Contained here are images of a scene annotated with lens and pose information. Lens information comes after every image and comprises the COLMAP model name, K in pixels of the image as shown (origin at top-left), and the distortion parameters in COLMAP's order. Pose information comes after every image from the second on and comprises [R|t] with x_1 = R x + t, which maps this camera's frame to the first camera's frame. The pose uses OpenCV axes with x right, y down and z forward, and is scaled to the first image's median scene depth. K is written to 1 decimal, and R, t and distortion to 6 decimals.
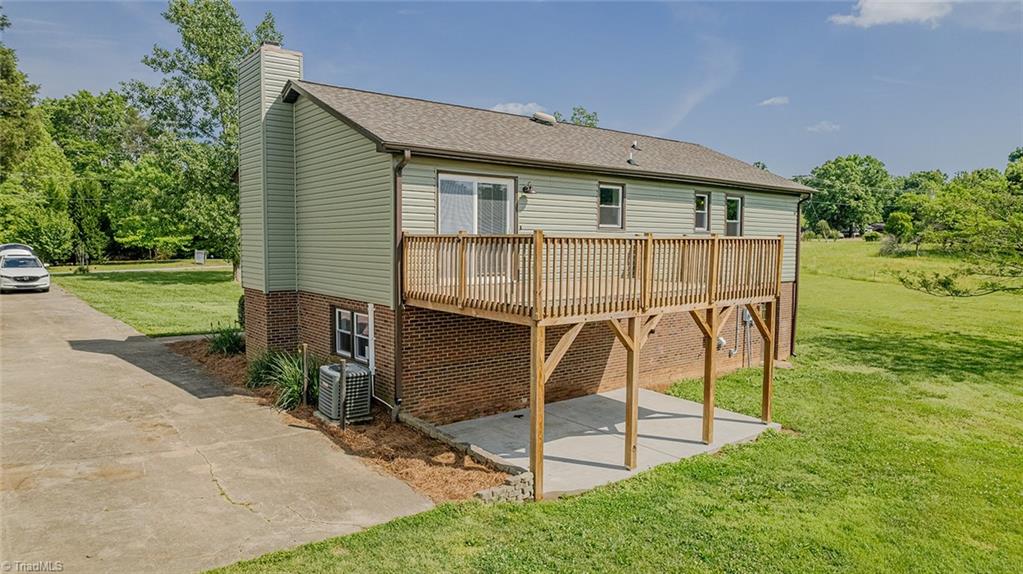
lens RADIAL K [[655.2, 0, 511.5], [0, 655.2, 287.0], [0, 0, 1]] dist [0.005349, 0.003992]
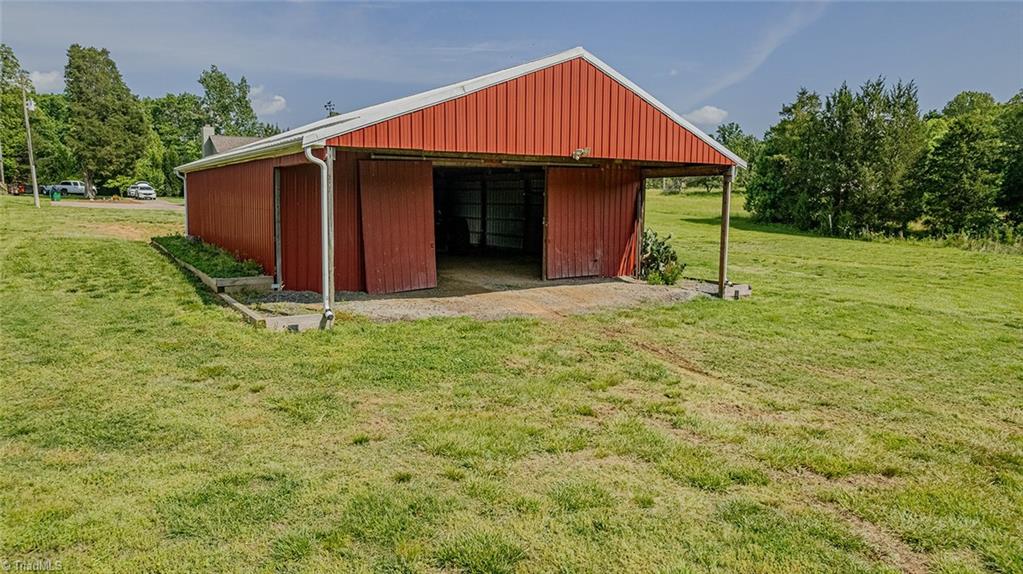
lens RADIAL K [[655.2, 0, 511.5], [0, 655.2, 287.0], [0, 0, 1]] dist [0.005349, 0.003992]
pose [[0.993756, 0.014883, -0.110581, 0.540819], [-0.006945, 0.997393, 0.071821, 0.081184], [0.111361, -0.070605, 0.991269, -0.787126]]
